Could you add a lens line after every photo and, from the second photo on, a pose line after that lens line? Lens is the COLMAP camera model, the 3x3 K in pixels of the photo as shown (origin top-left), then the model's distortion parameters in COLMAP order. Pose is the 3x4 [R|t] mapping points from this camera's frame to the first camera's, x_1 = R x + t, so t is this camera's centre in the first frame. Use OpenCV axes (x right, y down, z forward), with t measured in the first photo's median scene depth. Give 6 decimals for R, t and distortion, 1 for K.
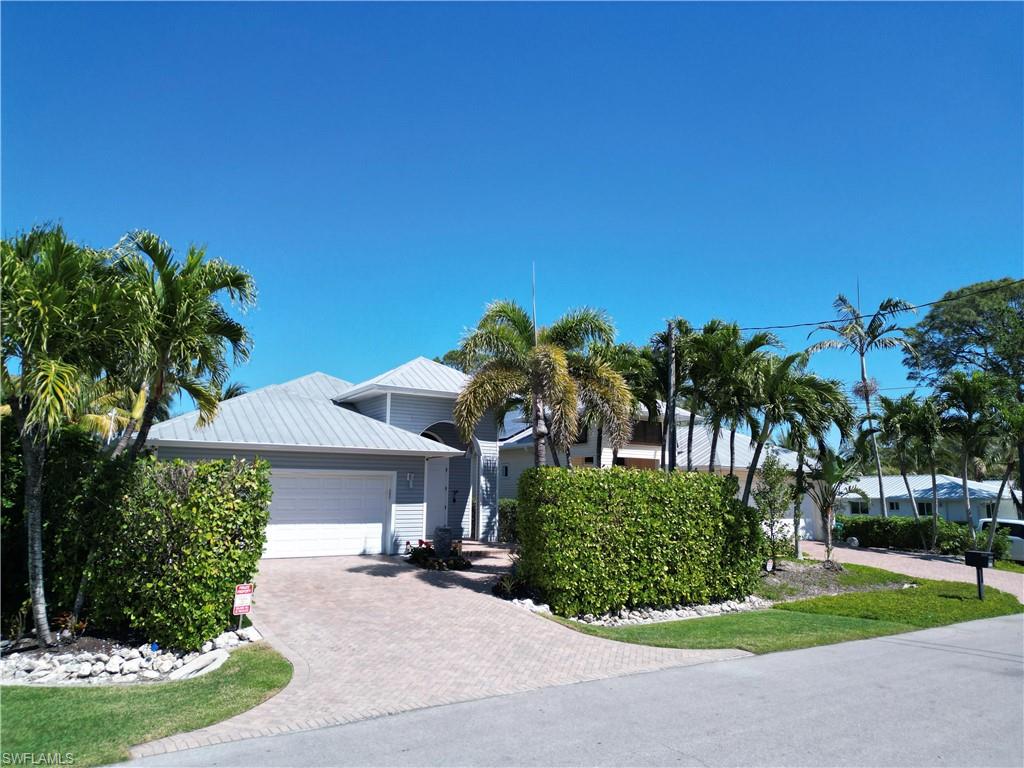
lens RADIAL K [[715.8, 0, 512.0], [0, 715.8, 384.0], [0, 0, 1]] dist [0.039555, -0.007550]
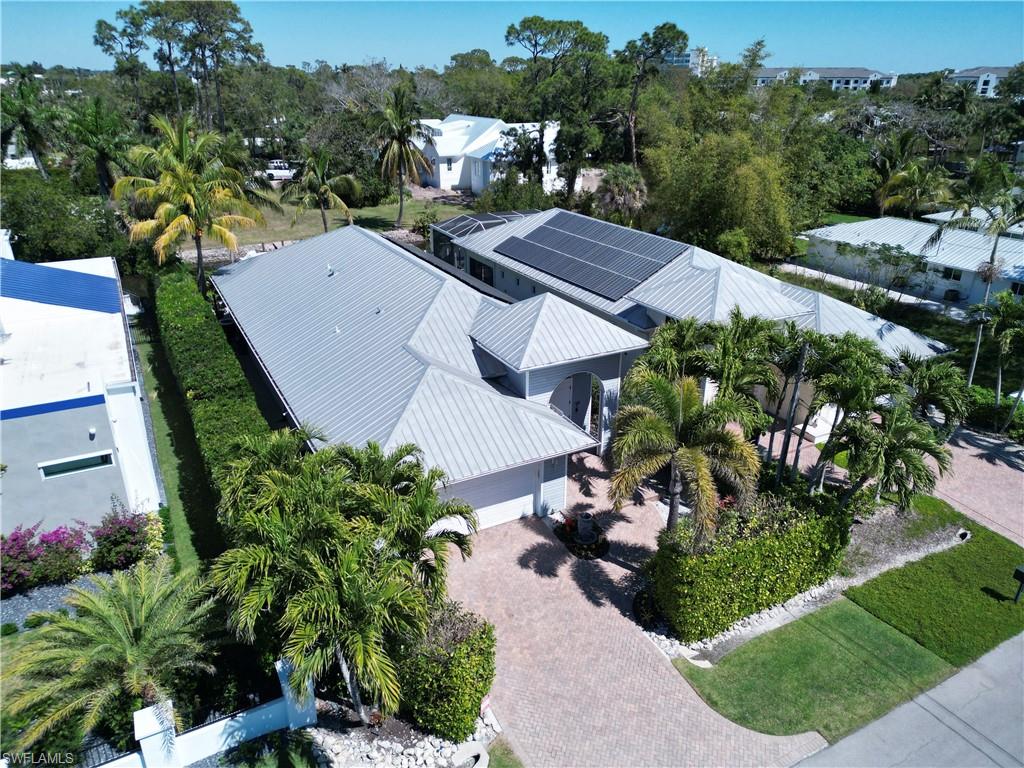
lens RADIAL K [[715.8, 0, 512.0], [0, 715.8, 384.0], [0, 0, 1]] dist [0.039555, -0.007550]
pose [[0.997071, 0.024522, -0.072446, -0.156153], [0.017936, 0.845826, 0.533158, -0.744514], [0.074351, -0.532895, 0.842908, 0.063913]]
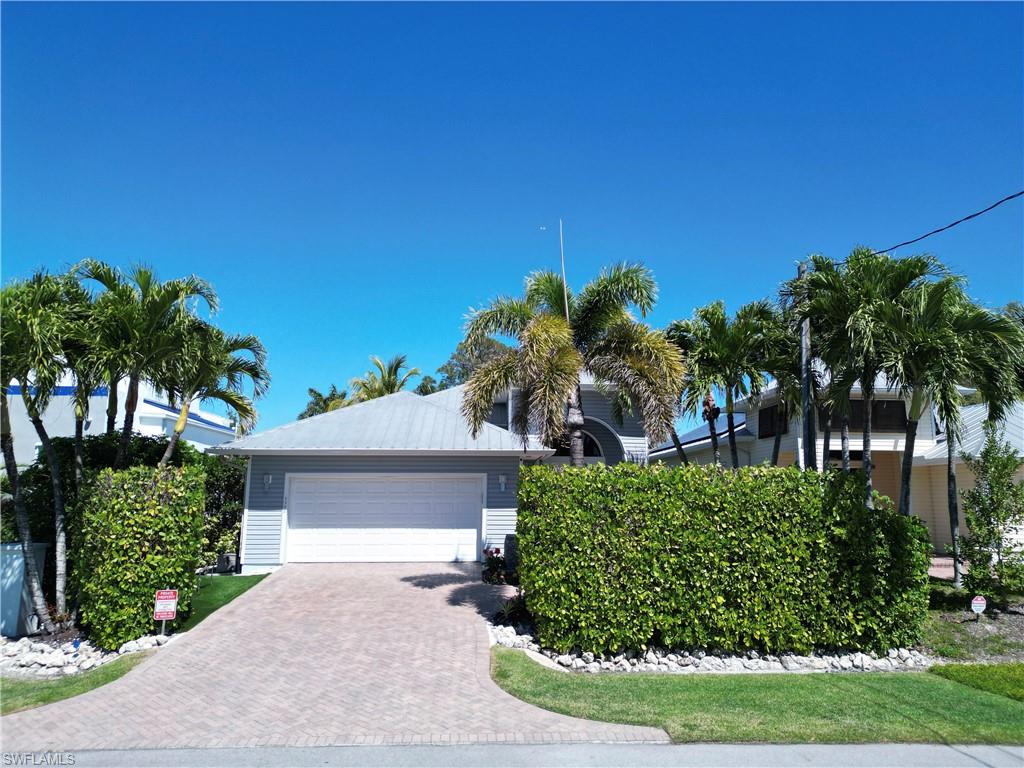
lens RADIAL K [[715.8, 0, 512.0], [0, 715.8, 384.0], [0, 0, 1]] dist [0.039555, -0.007550]
pose [[0.865578, -0.081269, -0.494136, 0.397904], [0.080004, 0.996512, -0.023750, 0.037092], [0.494342, -0.018975, 0.869060, 0.253856]]
